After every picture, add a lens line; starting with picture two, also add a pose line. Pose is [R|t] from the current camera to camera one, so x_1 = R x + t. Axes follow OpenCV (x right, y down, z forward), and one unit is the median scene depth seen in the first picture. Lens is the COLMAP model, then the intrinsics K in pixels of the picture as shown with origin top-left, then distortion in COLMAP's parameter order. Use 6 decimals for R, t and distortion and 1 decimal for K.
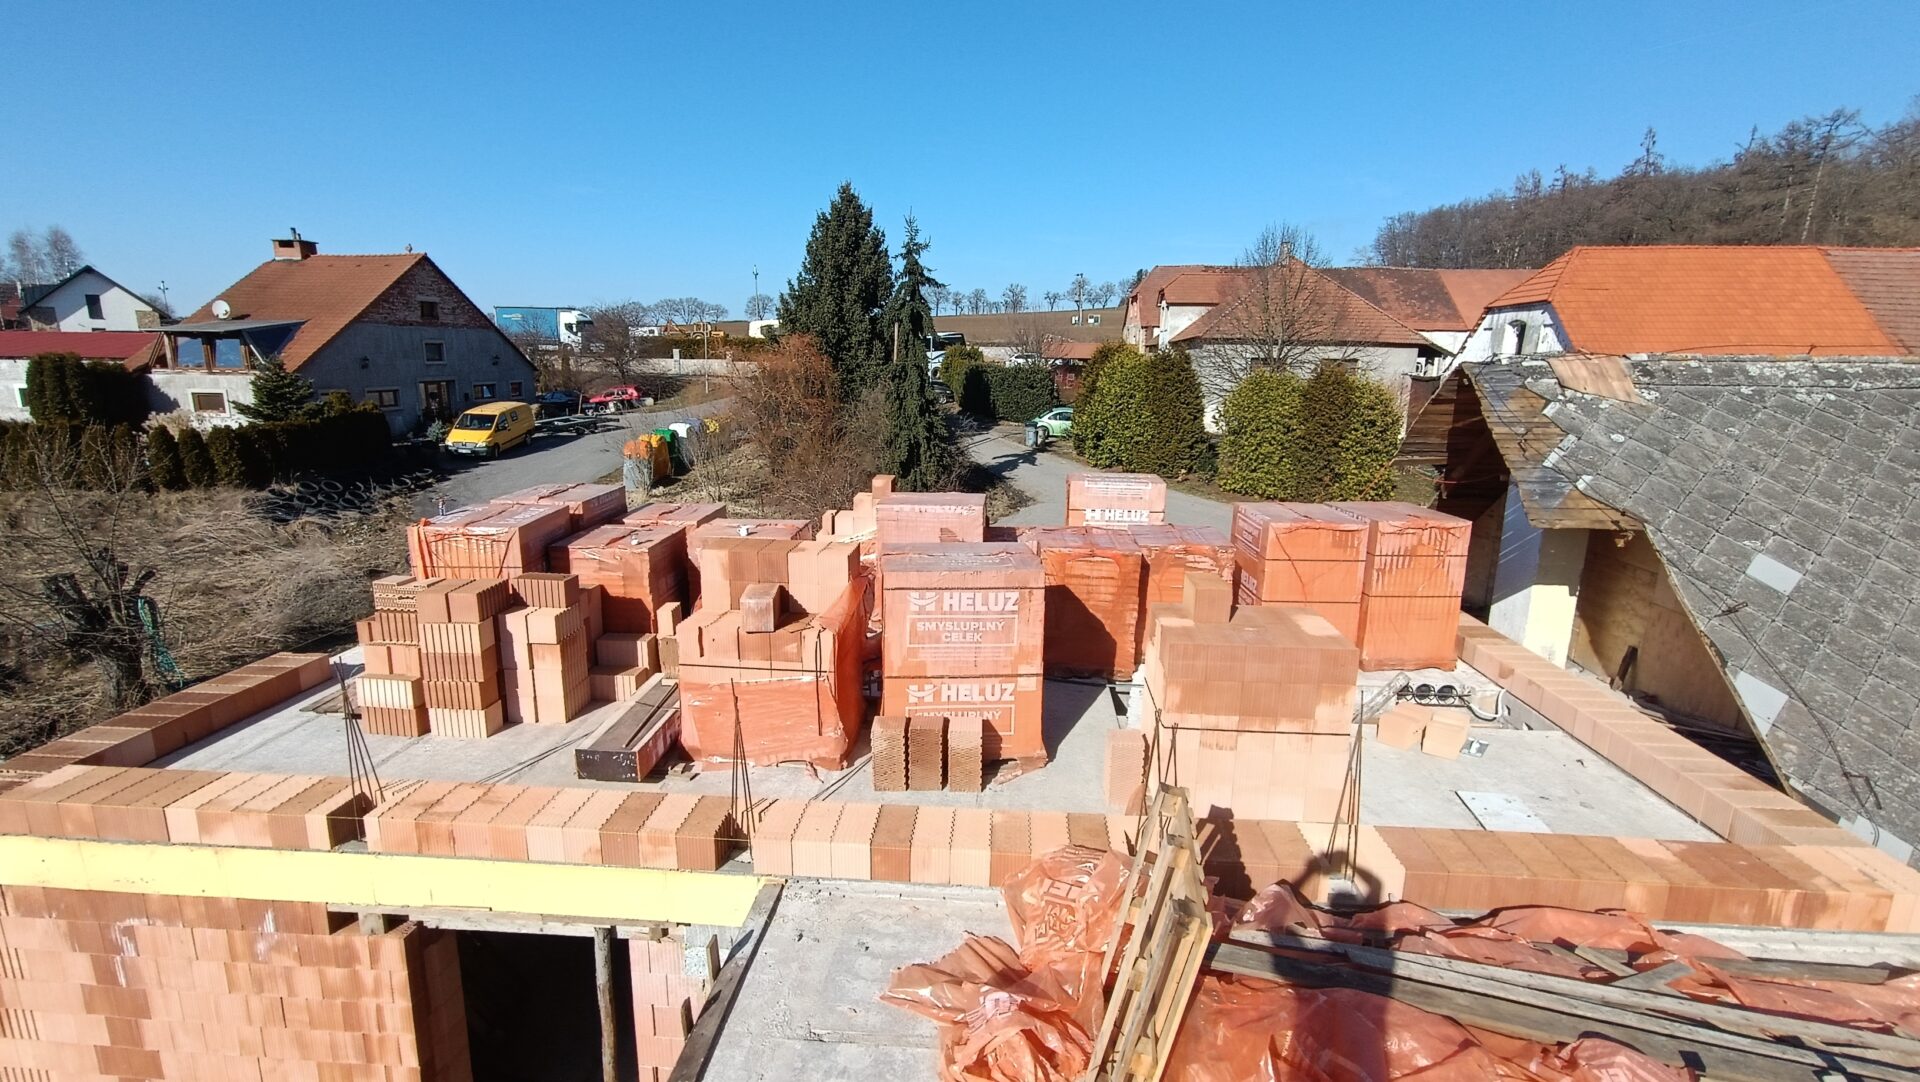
lens RADIAL K [[869.4, 0, 968.9], [0, 869.4, 538.4], [0, 0, 1]] dist [-0.015626, 0.009701]
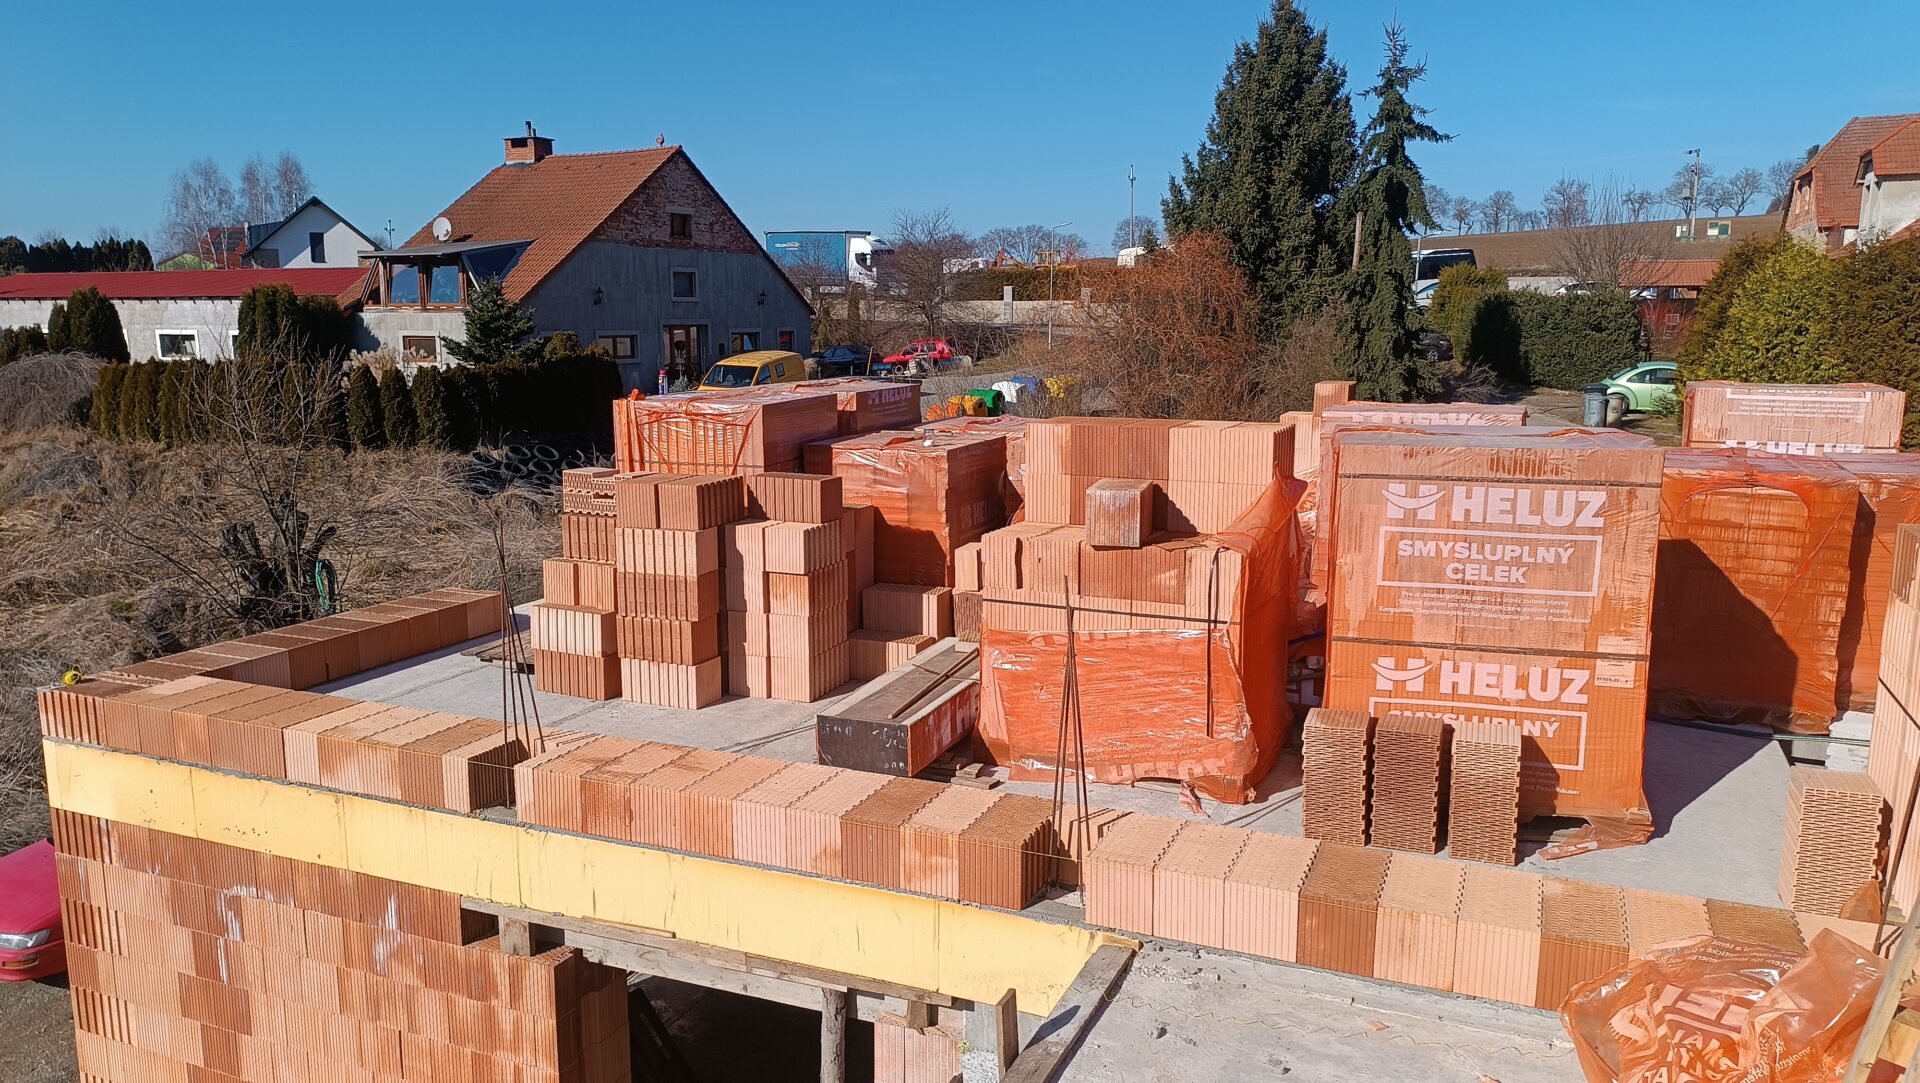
lens RADIAL K [[1387.1, 0, 973.4], [0, 1387.1, 543.9], [0, 0, 1]] dist [0.012726, -0.021188]
pose [[0.941494, 0.041920, -0.334412, -0.017379], [-0.056087, 0.997886, -0.032817, 0.121640], [0.332330, 0.049654, 0.941855, 0.078966]]
